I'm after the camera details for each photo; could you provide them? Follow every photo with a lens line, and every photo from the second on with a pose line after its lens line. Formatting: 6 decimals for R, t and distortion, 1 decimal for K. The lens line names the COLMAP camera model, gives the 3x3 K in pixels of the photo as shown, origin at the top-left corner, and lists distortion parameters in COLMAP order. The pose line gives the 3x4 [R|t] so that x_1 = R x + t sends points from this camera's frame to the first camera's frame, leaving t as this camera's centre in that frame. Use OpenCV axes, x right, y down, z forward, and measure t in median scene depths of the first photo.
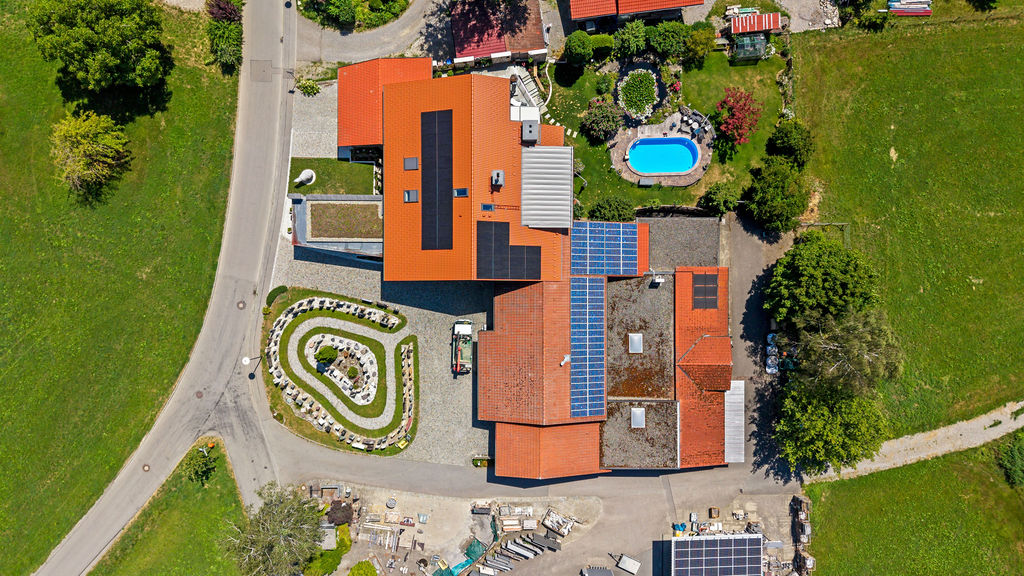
lens RADIAL K [[687.7, 0, 512.6], [0, 687.7, 290.4], [0, 0, 1]] dist [0.000090, -0.000915]
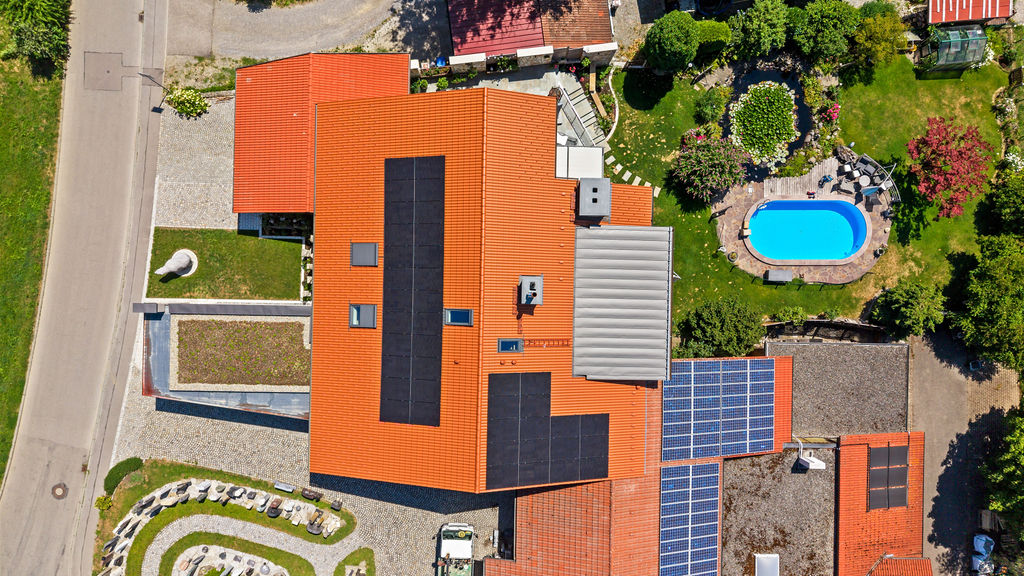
lens RADIAL K [[687.7, 0, 511.1], [0, 687.7, 287.1], [0, 0, 1]] dist [0.000090, -0.000915]
pose [[0.999804, 0.017805, 0.008653, -0.036775], [-0.017742, 0.999816, -0.007292, -0.145912], [-0.008782, 0.007137, 0.999936, 0.440214]]
